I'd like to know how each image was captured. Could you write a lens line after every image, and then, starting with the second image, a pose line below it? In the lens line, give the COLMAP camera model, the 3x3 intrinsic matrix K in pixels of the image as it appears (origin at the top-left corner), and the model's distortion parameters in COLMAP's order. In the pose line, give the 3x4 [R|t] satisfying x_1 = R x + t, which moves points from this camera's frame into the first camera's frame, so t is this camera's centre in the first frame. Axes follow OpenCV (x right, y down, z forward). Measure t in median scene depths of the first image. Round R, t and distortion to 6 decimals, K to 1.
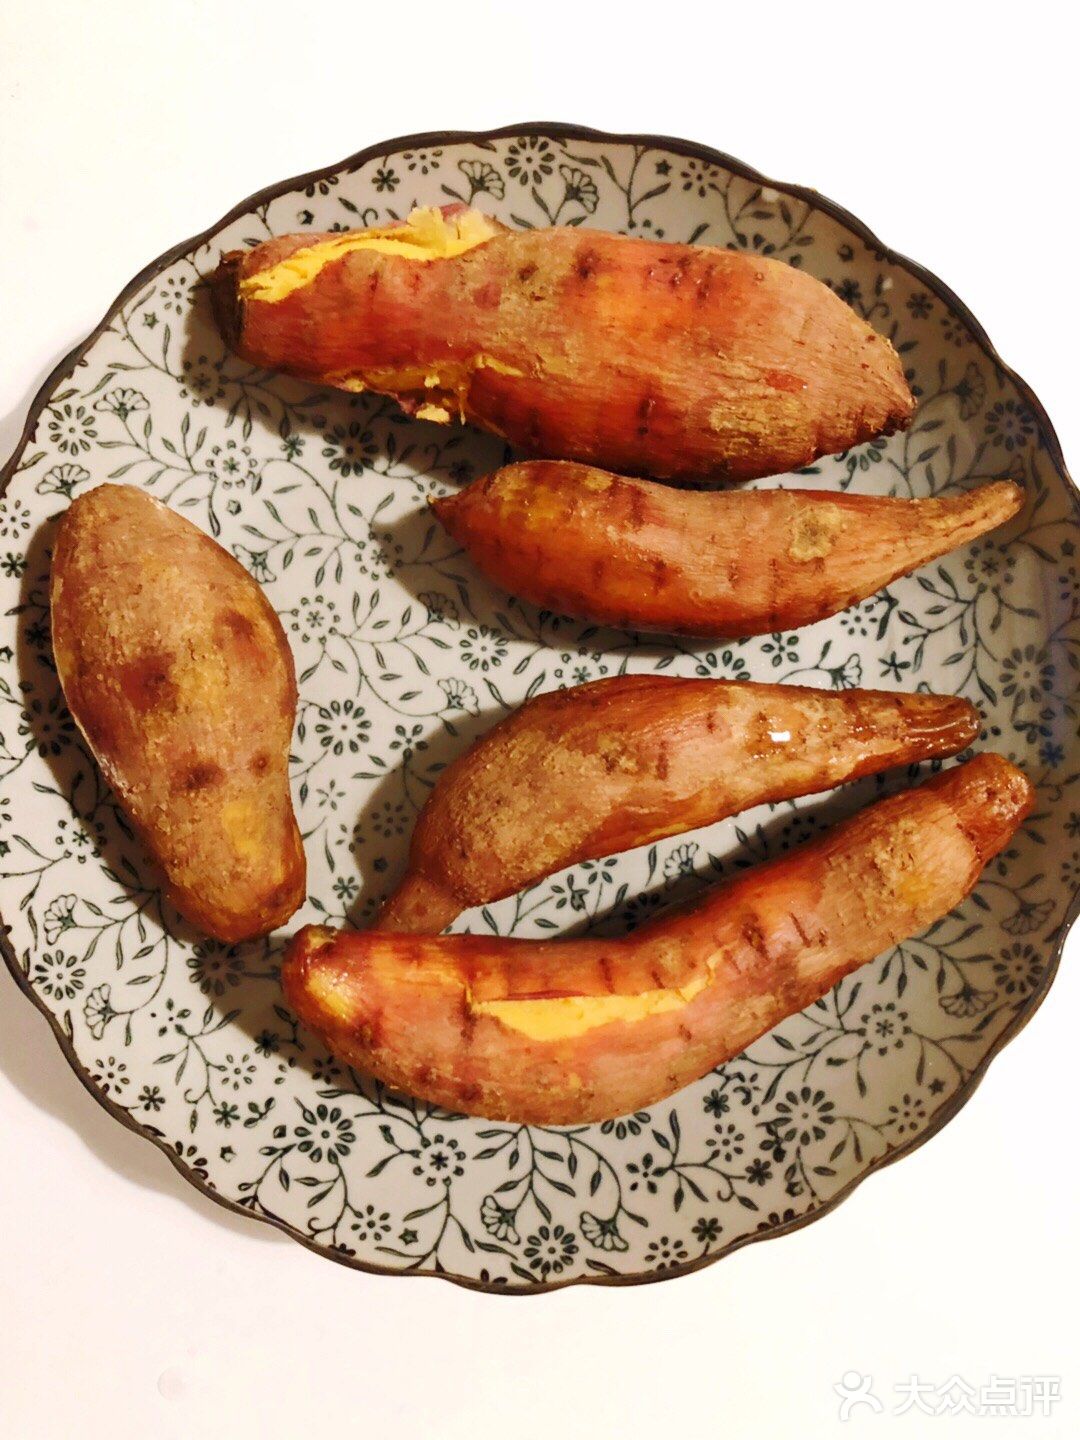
lens RADIAL K [[1165.0, 0, 537.8], [0, 1165.0, 705.0], [0, 0, 1]] dist [-0.036012, 0.013097]
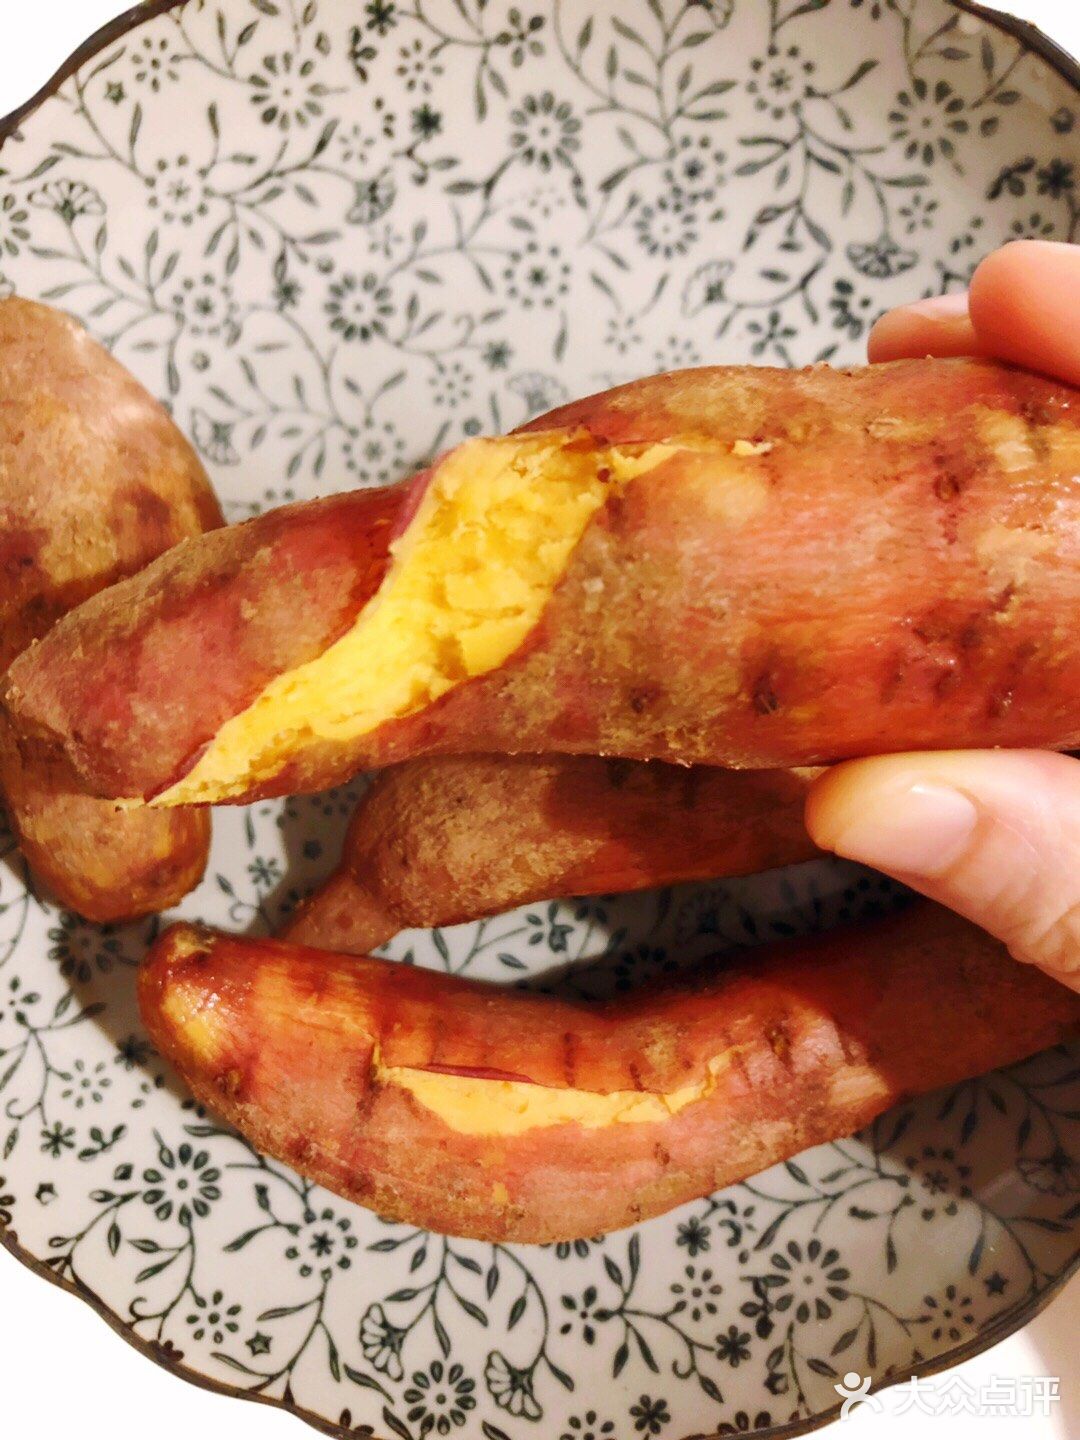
lens RADIAL K [[1165.0, 0, 547.4], [0, 1165.0, 704.5], [0, 0, 1]] dist [-0.036012, 0.013097]
pose [[0.985862, 0.157626, -0.056827, 0.049876], [-0.155480, 0.987012, 0.040420, -0.013300], [0.062460, -0.031013, 0.997565, 0.263449]]
